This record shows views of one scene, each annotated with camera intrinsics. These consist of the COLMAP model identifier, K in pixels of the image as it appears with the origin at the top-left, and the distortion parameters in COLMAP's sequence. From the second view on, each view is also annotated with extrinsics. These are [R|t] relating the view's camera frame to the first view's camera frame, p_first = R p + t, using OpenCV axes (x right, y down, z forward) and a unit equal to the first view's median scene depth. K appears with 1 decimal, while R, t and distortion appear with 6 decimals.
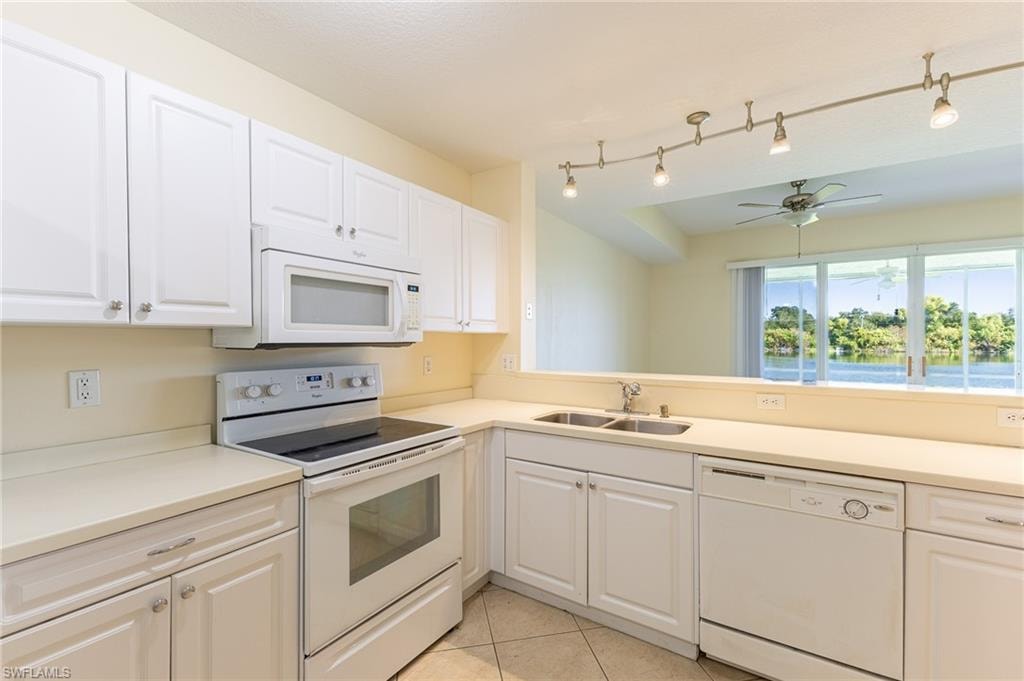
lens RADIAL K [[441.3, 0, 510.6], [0, 441.3, 339.8], [0, 0, 1]] dist [0.016597, -0.004207]
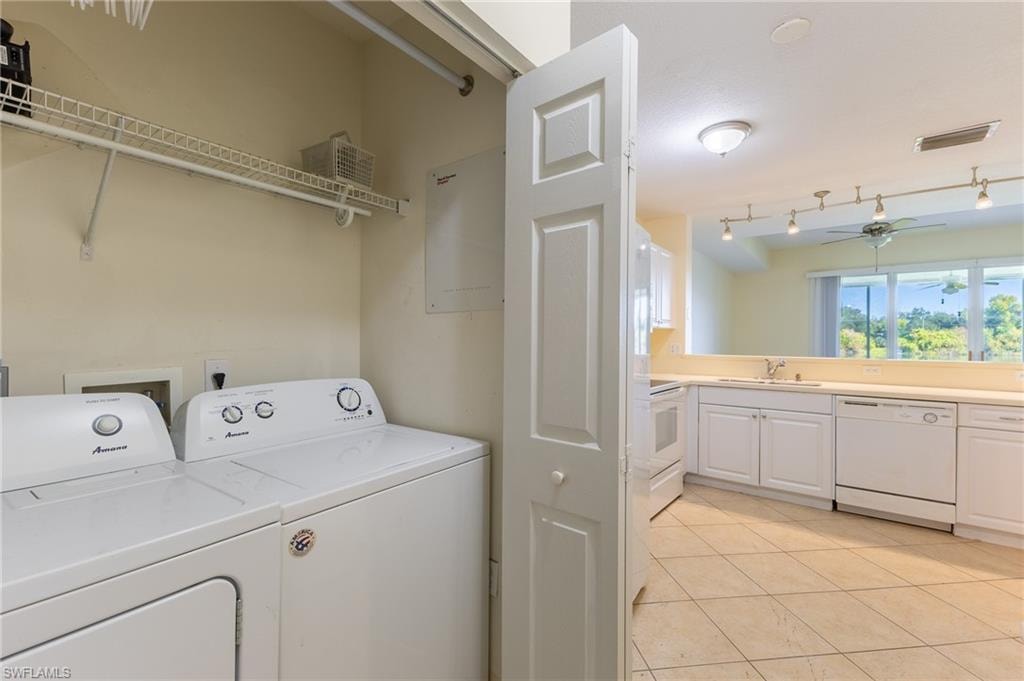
lens RADIAL K [[441.3, 0, 511.3], [0, 441.3, 338.6], [0, 0, 1]] dist [0.016597, -0.004207]
pose [[0.997060, 0.005906, -0.076392, -0.437479], [-0.006076, 0.999980, -0.001994, 0.024075], [0.076378, 0.002453, 0.997076, -0.525308]]
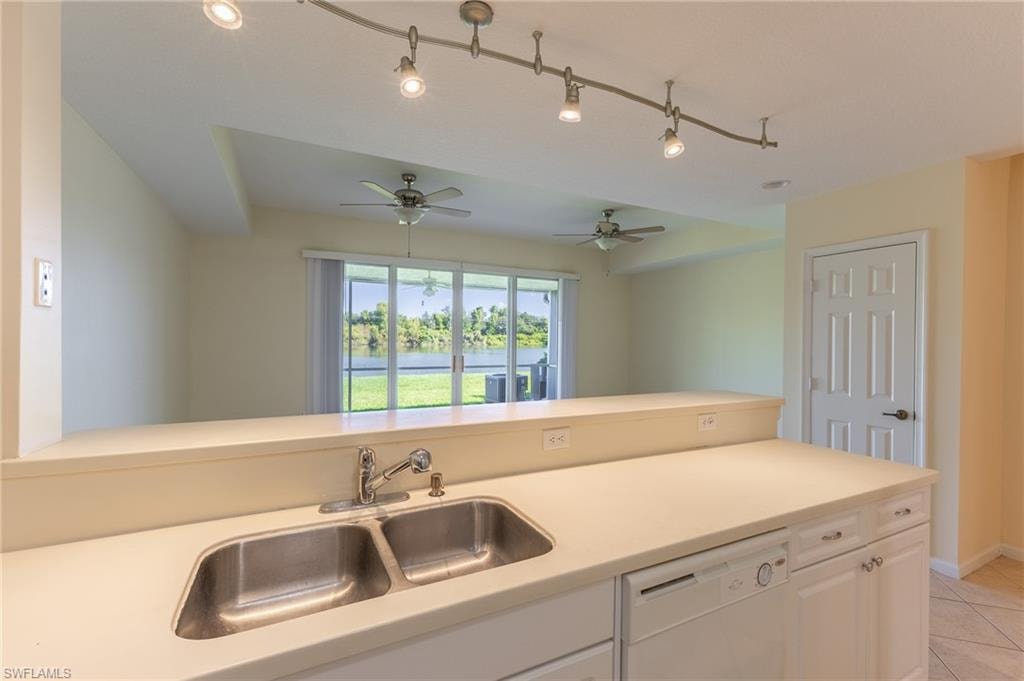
lens RADIAL K [[441.3, 0, 514.1], [0, 441.3, 336.6], [0, 0, 1]] dist [0.016597, -0.004207]
pose [[0.495662, 0.004769, 0.868502, -0.082508], [-0.010361, 0.999946, 0.000422, -0.026535], [-0.868454, -0.009208, 0.495685, 0.487251]]
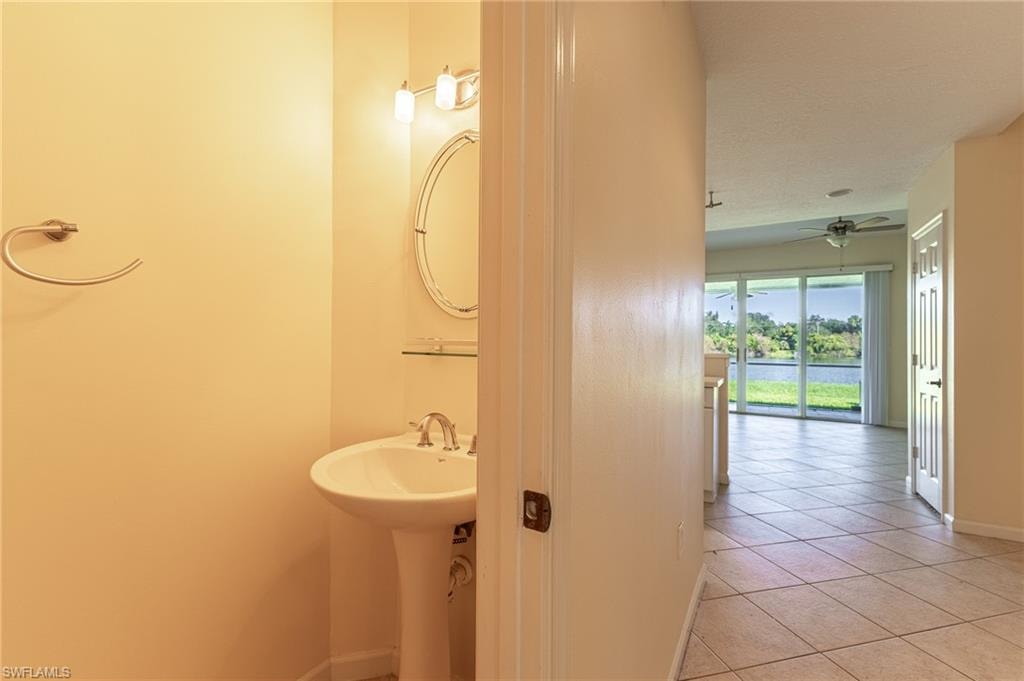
lens RADIAL K [[441.3, 0, 511.0], [0, 441.3, 337.1], [0, 0, 1]] dist [0.016597, -0.004207]
pose [[0.998535, 0.007804, 0.053550, 0.122380], [-0.007065, 0.999877, -0.013972, 0.046422], [-0.053653, 0.013573, 0.998467, -0.730287]]
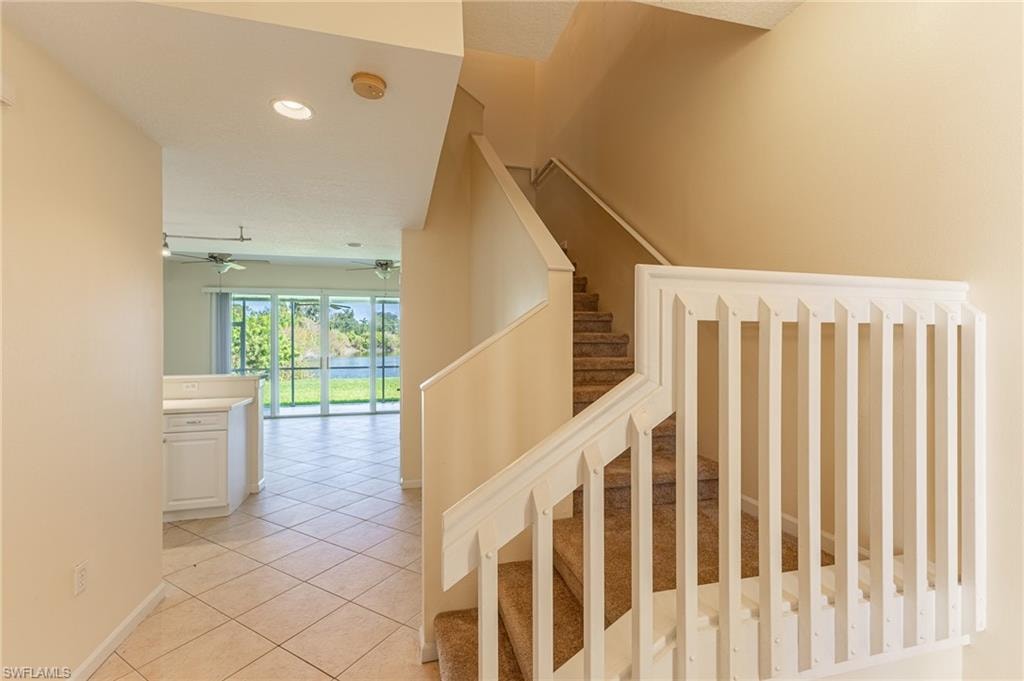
lens RADIAL K [[441.3, 0, 512.4], [0, 441.3, 340.2], [0, 0, 1]] dist [0.016597, -0.004207]
pose [[0.674797, -0.005335, 0.737984, 0.308949], [0.007847, 0.999969, 0.000054, -0.033426], [-0.737962, 0.005754, 0.674818, -1.040459]]
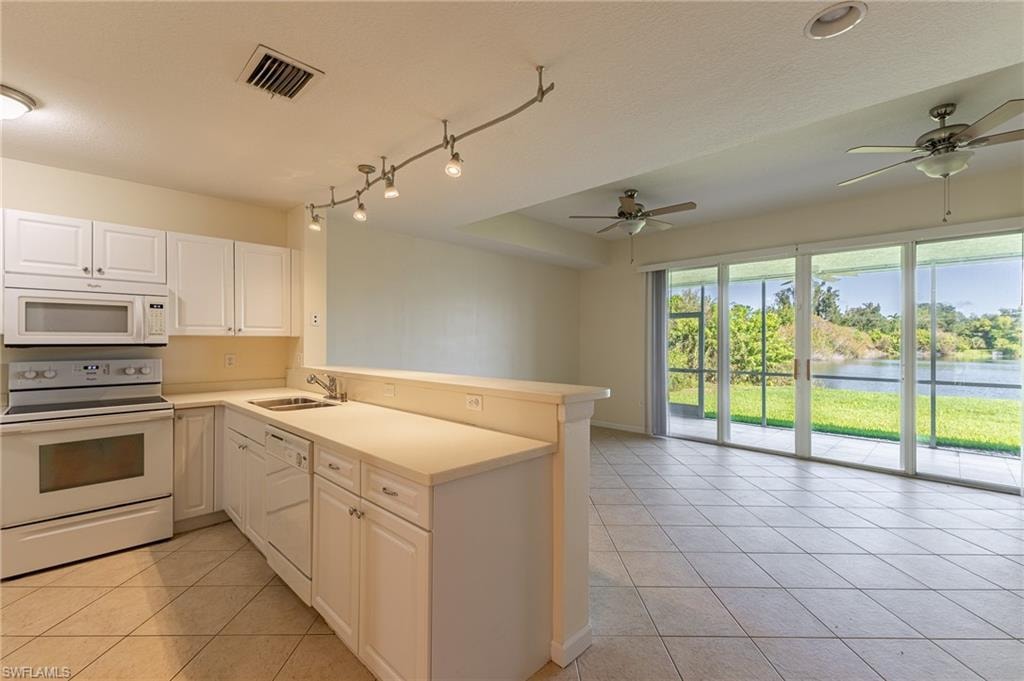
lens RADIAL K [[441.3, 0, 510.3], [0, 441.3, 339.6], [0, 0, 1]] dist [0.016597, -0.004207]
pose [[0.978728, -0.001114, -0.205159, 0.844029], [-0.000161, 0.999981, -0.006201, 0.000854], [0.205162, 0.006102, 0.978709, -0.127233]]
